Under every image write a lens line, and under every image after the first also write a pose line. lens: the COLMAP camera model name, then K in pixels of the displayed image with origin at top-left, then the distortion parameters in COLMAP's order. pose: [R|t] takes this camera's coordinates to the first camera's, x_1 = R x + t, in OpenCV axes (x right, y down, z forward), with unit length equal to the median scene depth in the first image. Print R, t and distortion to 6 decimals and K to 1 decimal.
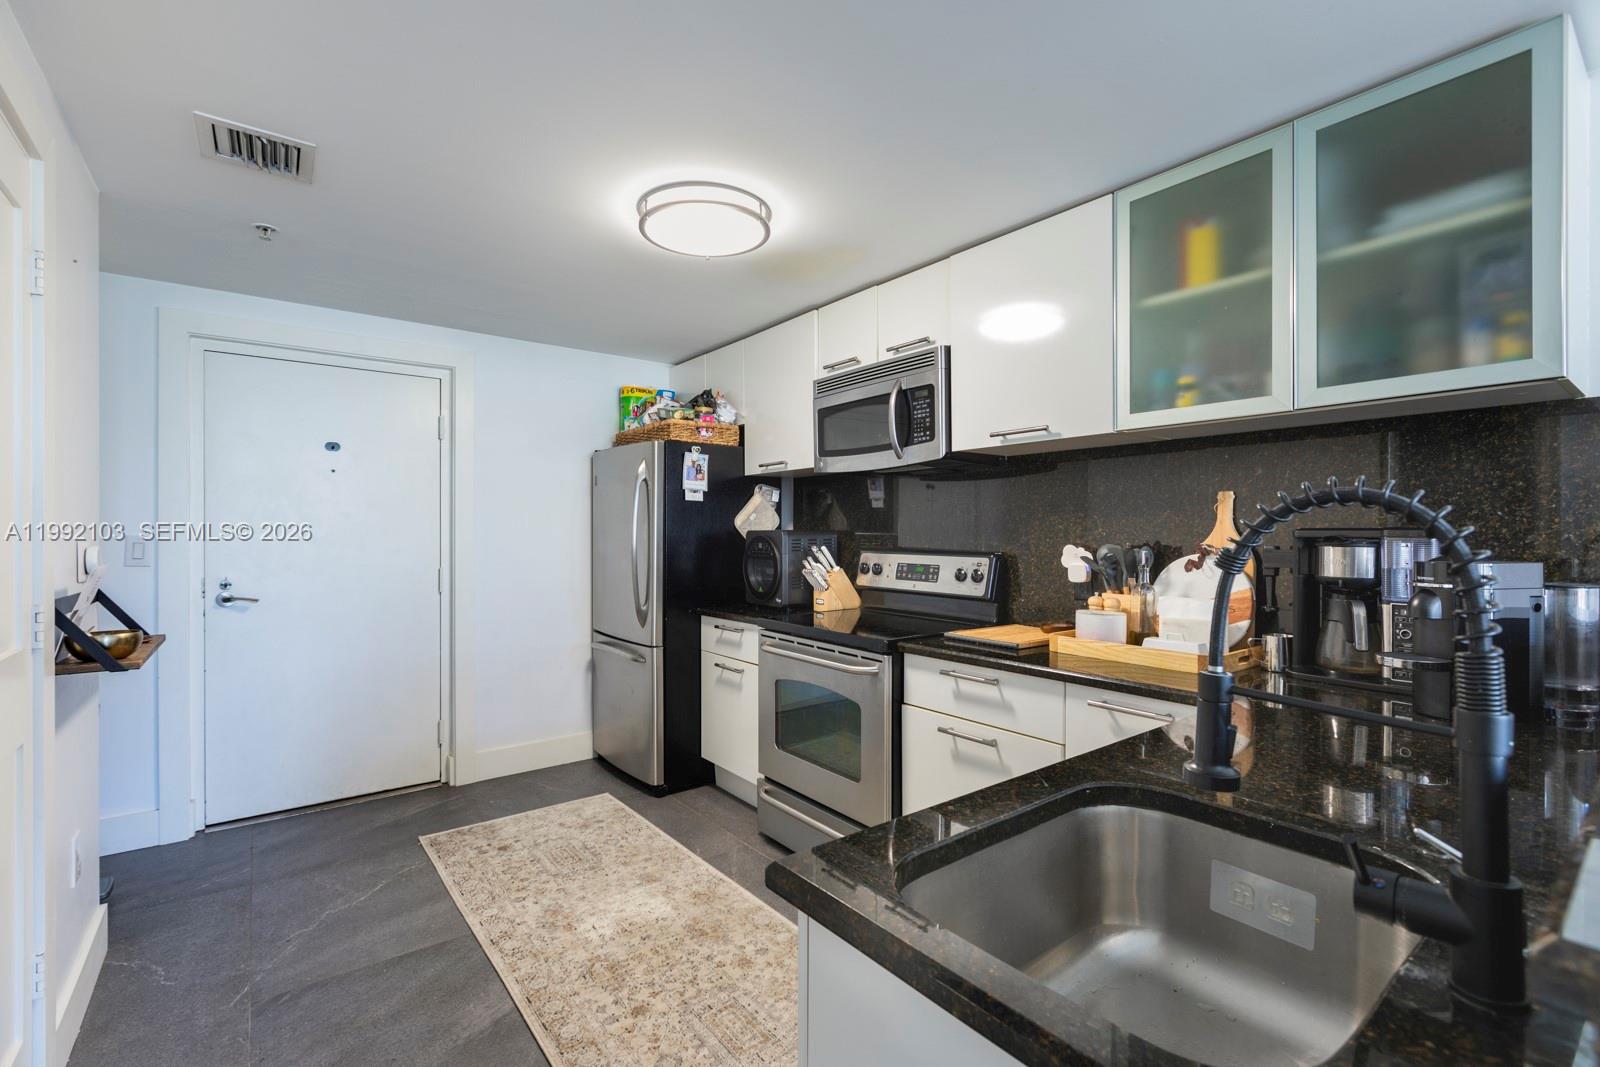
lens RADIAL K [[717.2, 0, 807.9], [0, 717.2, 534.0], [0, 0, 1]] dist [0.004746, 0.001789]
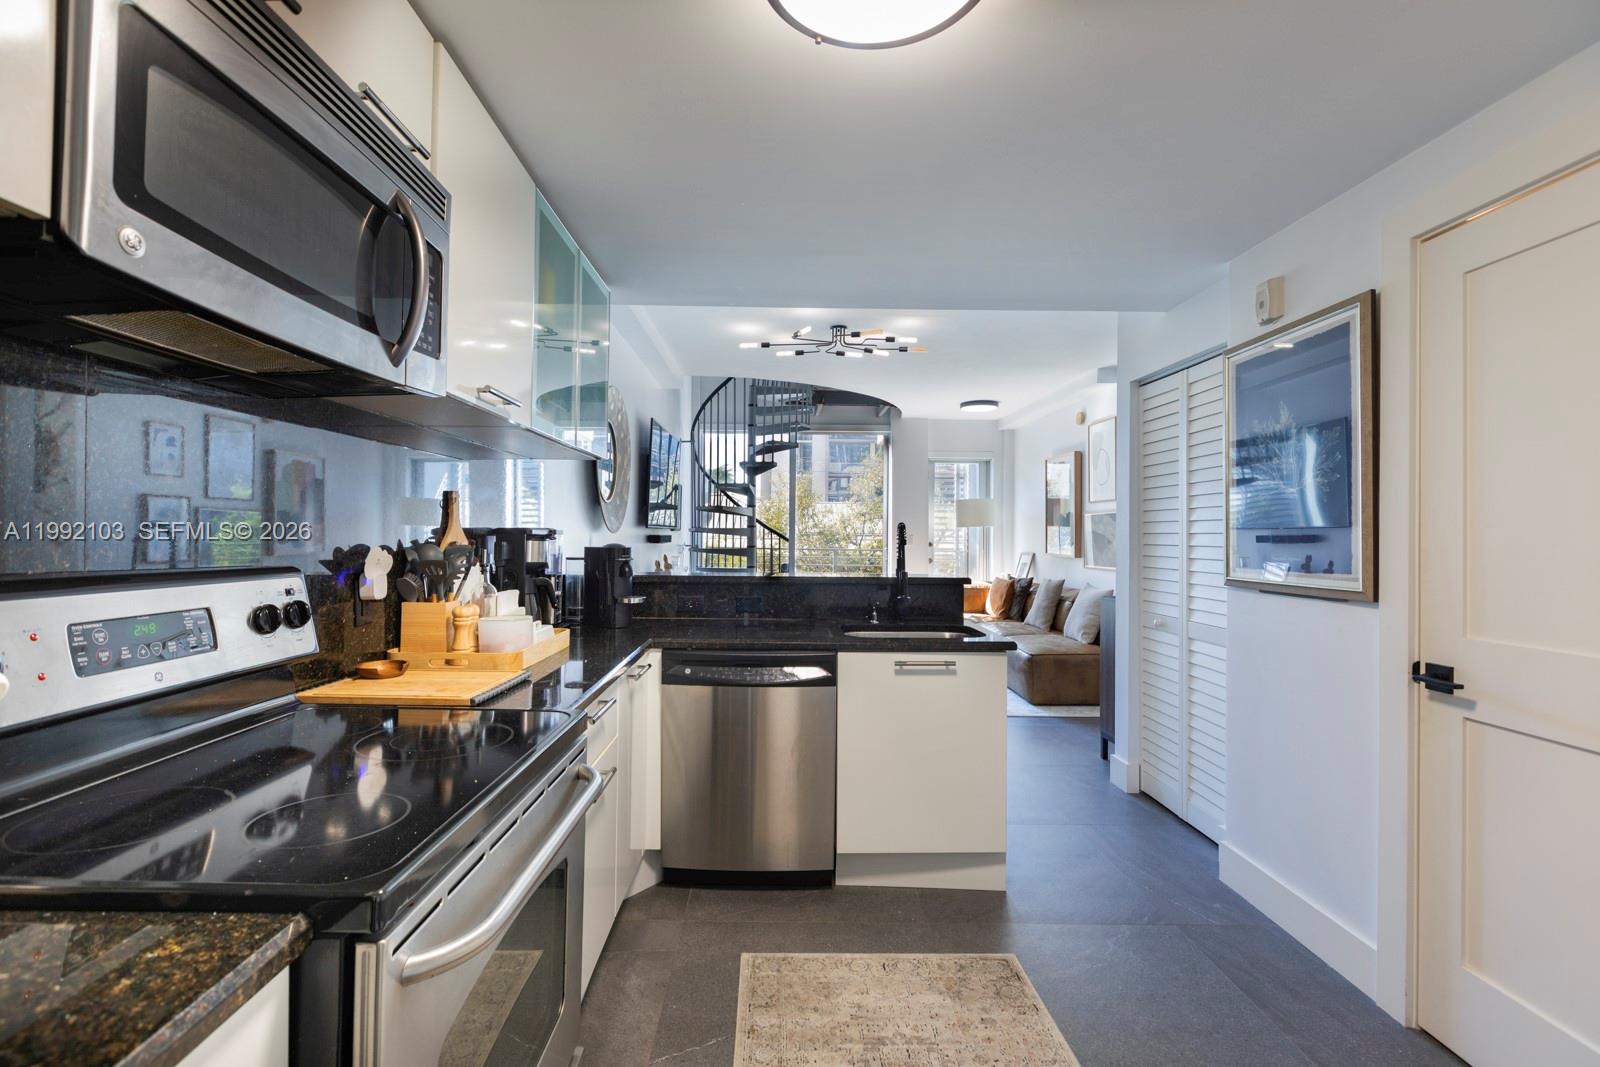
lens RADIAL K [[717.2, 0, 795.5], [0, 717.2, 525.7], [0, 0, 1]] dist [0.004746, 0.001789]
pose [[-0.800554, -0.003205, 0.599253, -0.332726], [-0.013395, 0.999832, -0.012548, -0.001476], [-0.599112, -0.018072, -0.800462, 1.166187]]
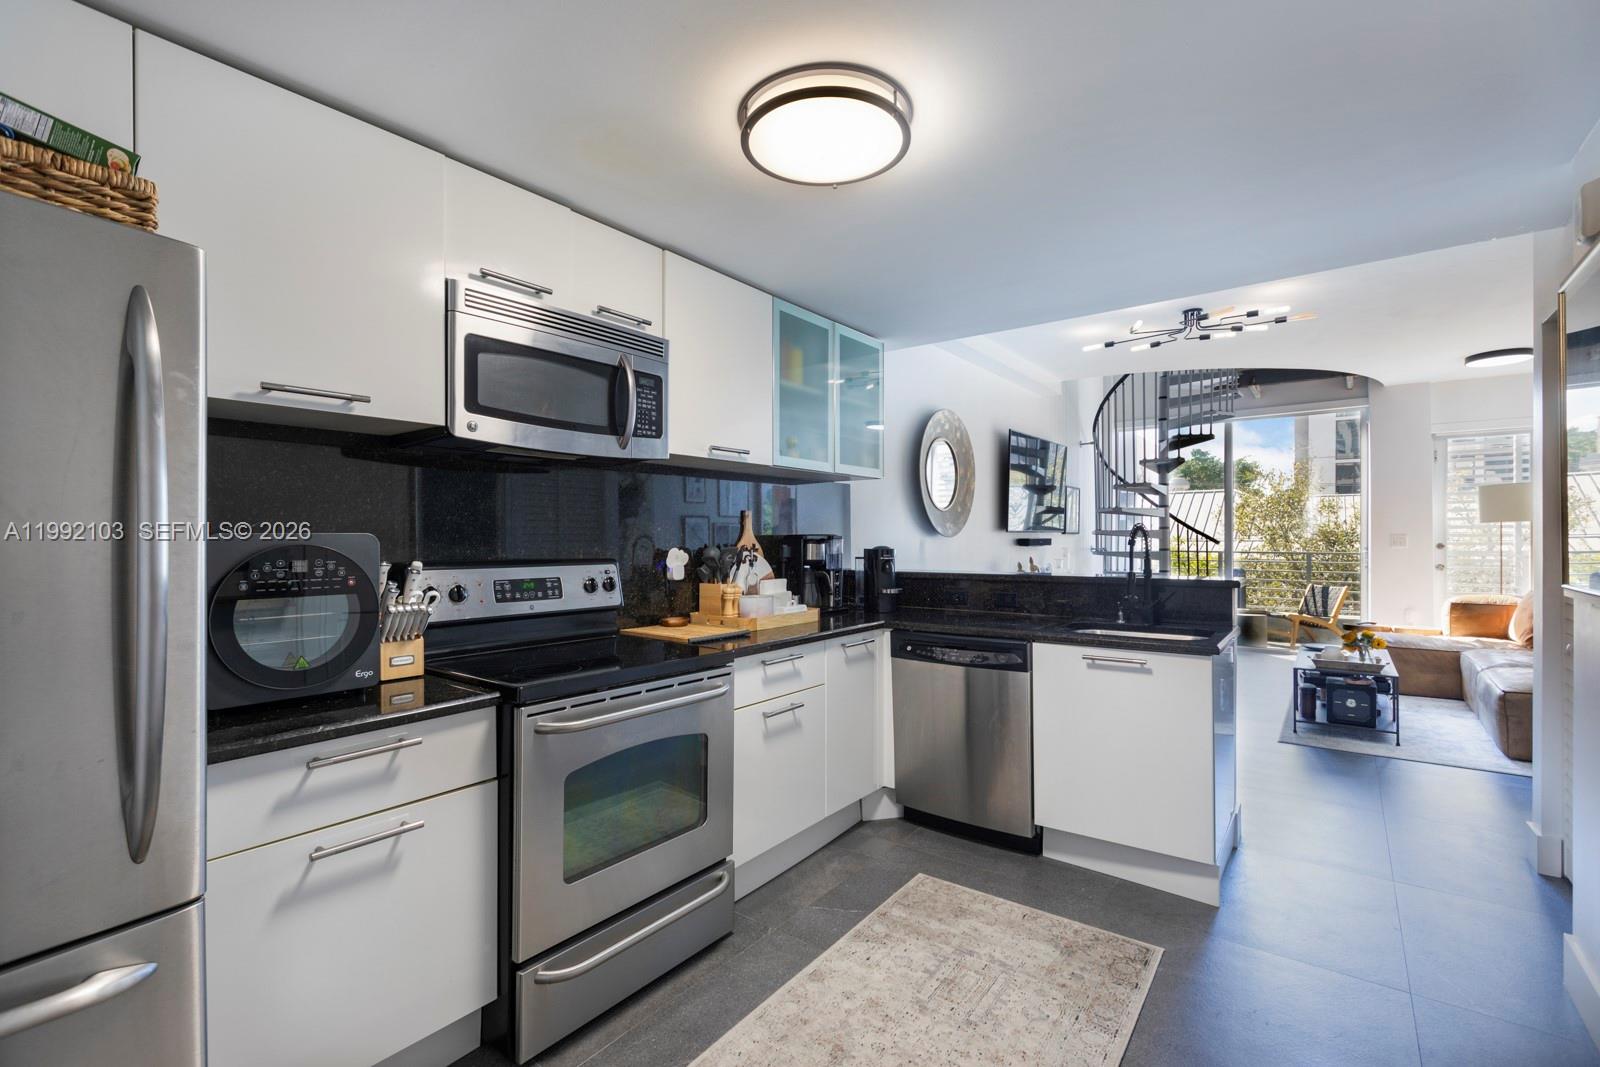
lens RADIAL K [[717.2, 0, 803.2], [0, 717.2, 535.4], [0, 0, 1]] dist [0.004746, 0.001789]
pose [[-0.268571, 0.001984, 0.963258, -0.706766], [0.002293, 0.999996, -0.001420, -0.002571], [-0.963257, 0.001827, -0.268575, 0.984612]]
